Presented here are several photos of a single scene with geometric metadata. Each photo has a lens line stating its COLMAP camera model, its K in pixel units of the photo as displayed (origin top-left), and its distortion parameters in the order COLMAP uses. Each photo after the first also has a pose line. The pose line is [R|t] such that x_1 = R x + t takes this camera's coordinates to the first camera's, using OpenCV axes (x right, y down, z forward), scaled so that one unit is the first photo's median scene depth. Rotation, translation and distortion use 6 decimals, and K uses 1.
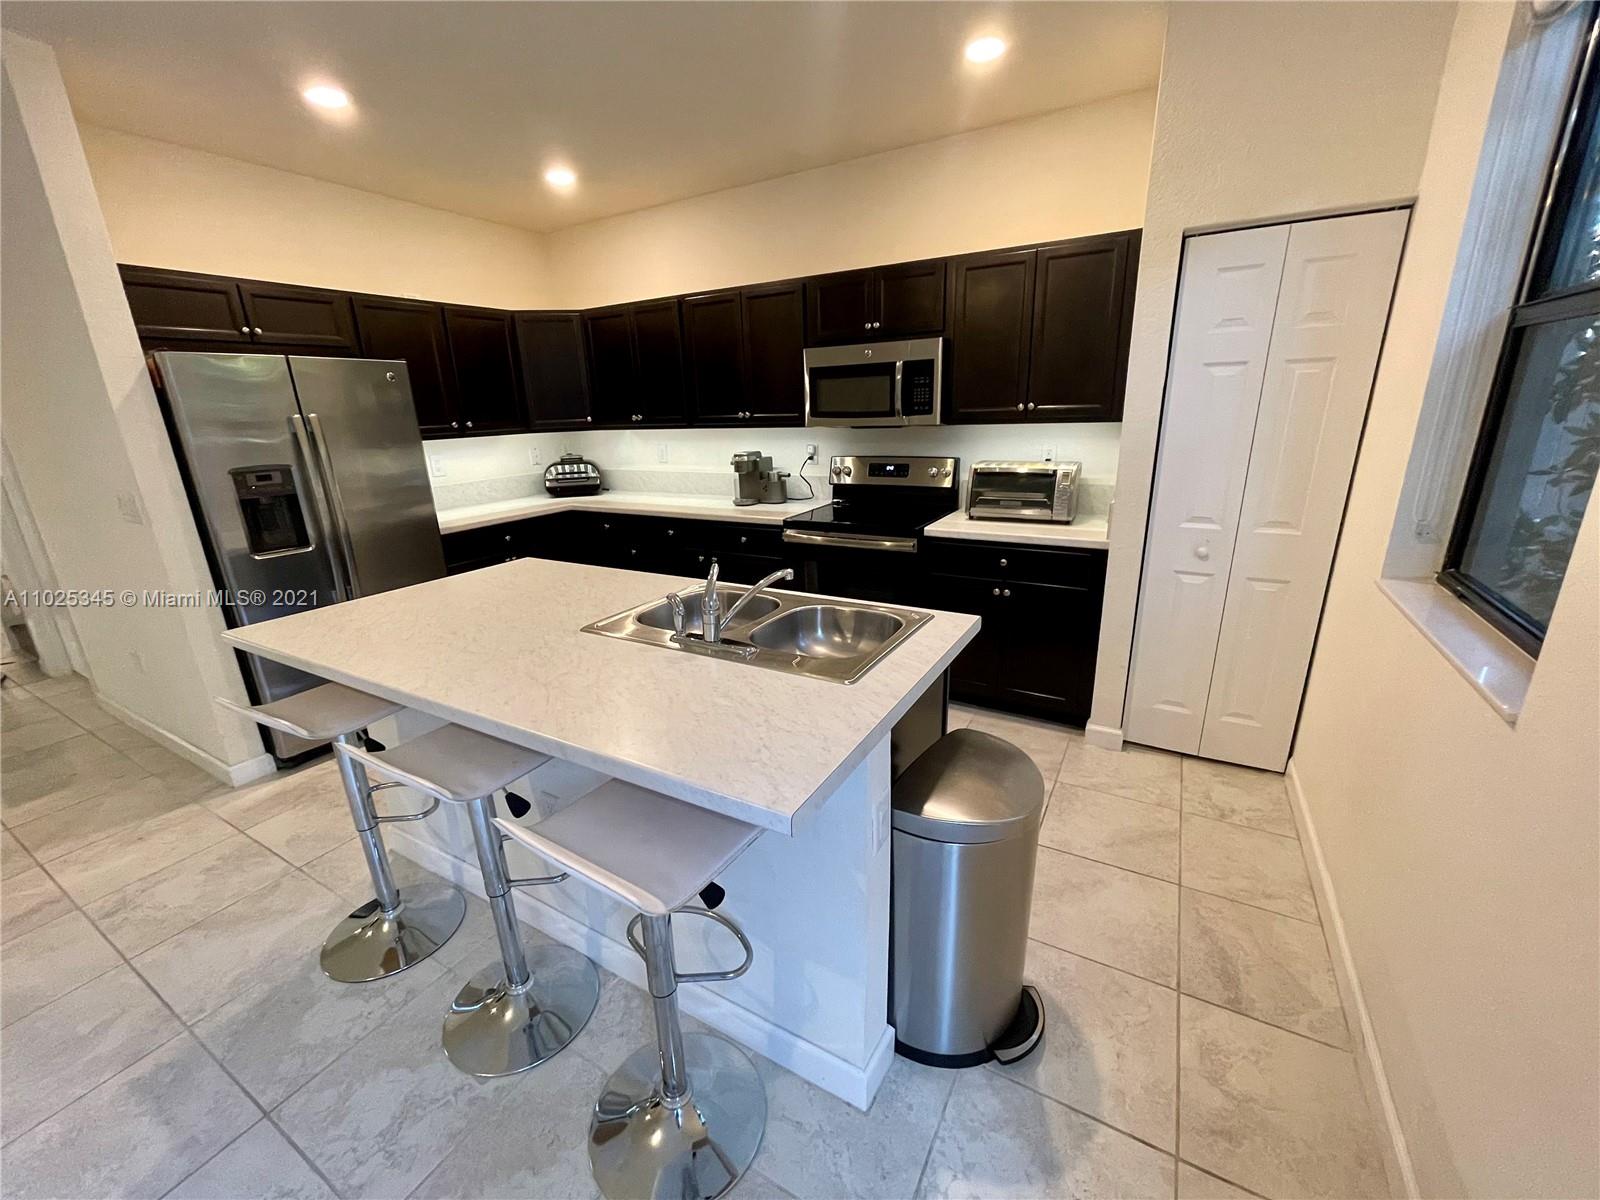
lens RADIAL K [[643.3, 0, 800.0], [0, 643.3, 600.0], [0, 0, 1]] dist [-0.008755, 0.000607]
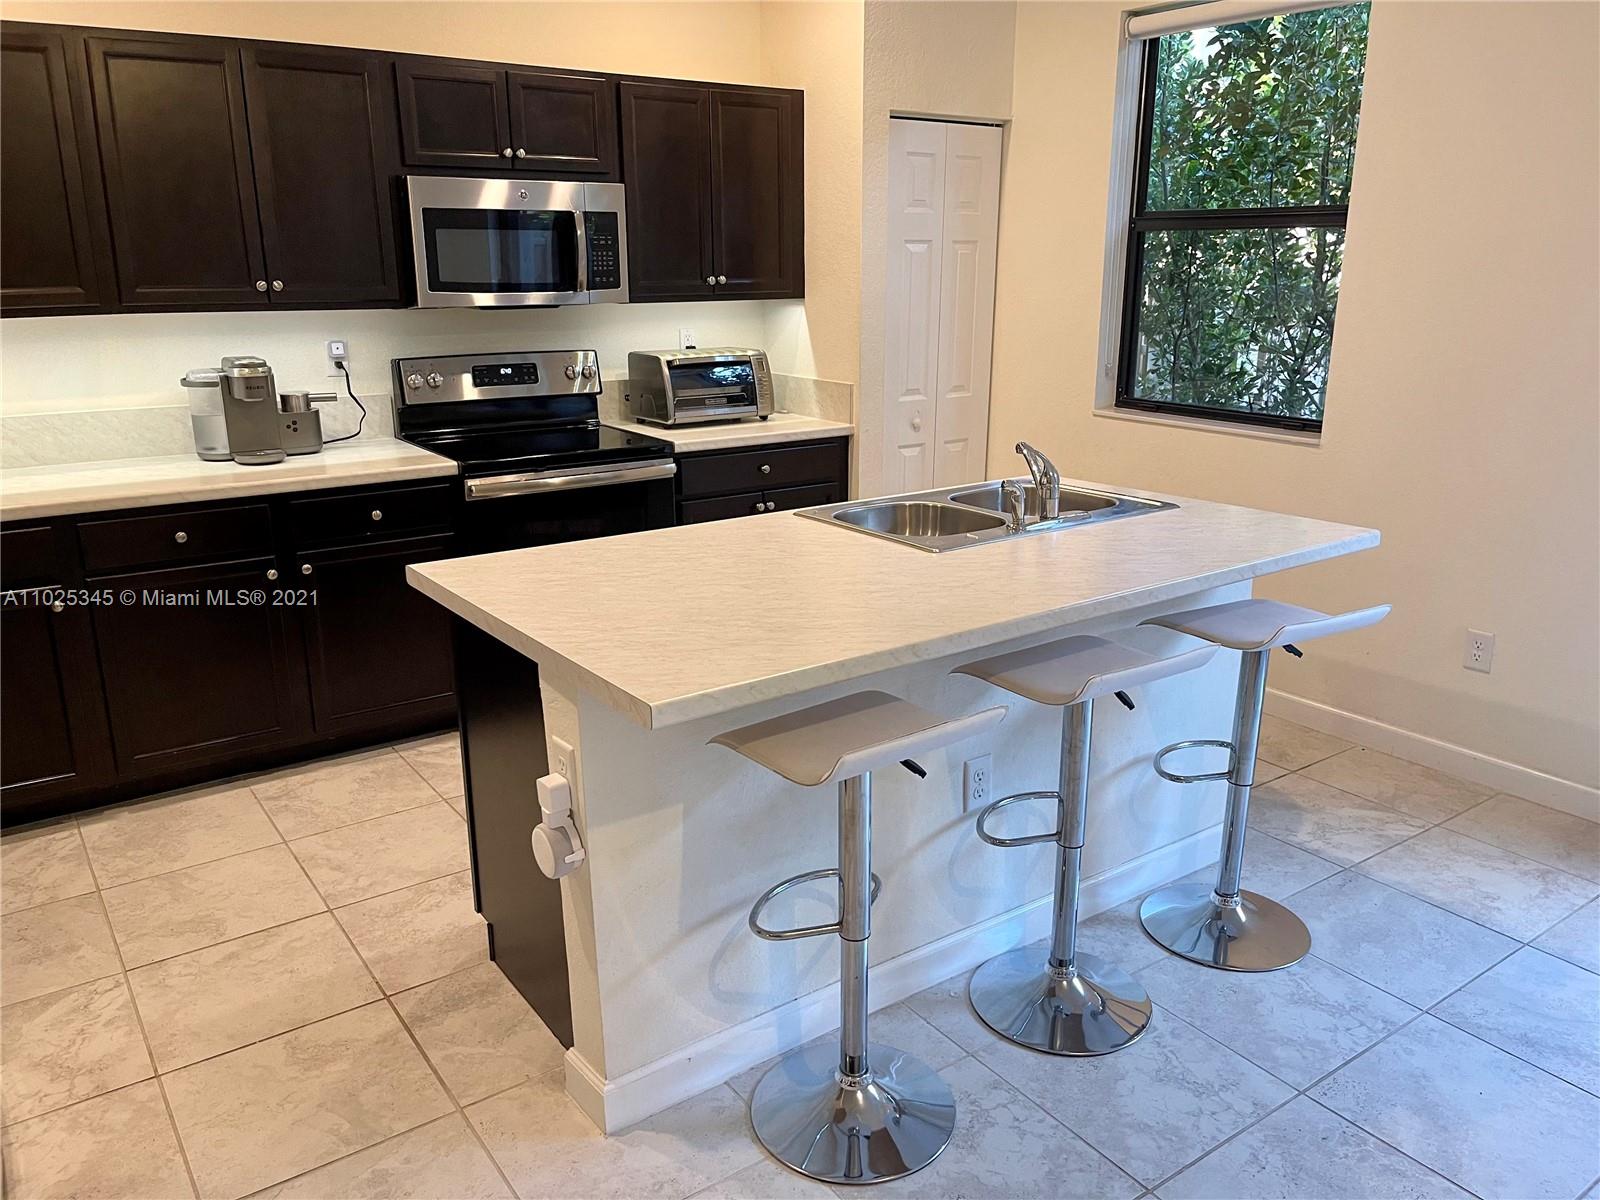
lens RADIAL K [[1211.7, 0, 800.0], [0, 1211.7, 600.0], [0, 0, 1]] dist [0.000922, -0.001561]
pose [[0.415080, -0.212723, 0.884566, -0.991086], [0.253989, 0.960718, 0.111853, -0.054791], [-0.873612, 0.178242, 0.452804, 0.277742]]
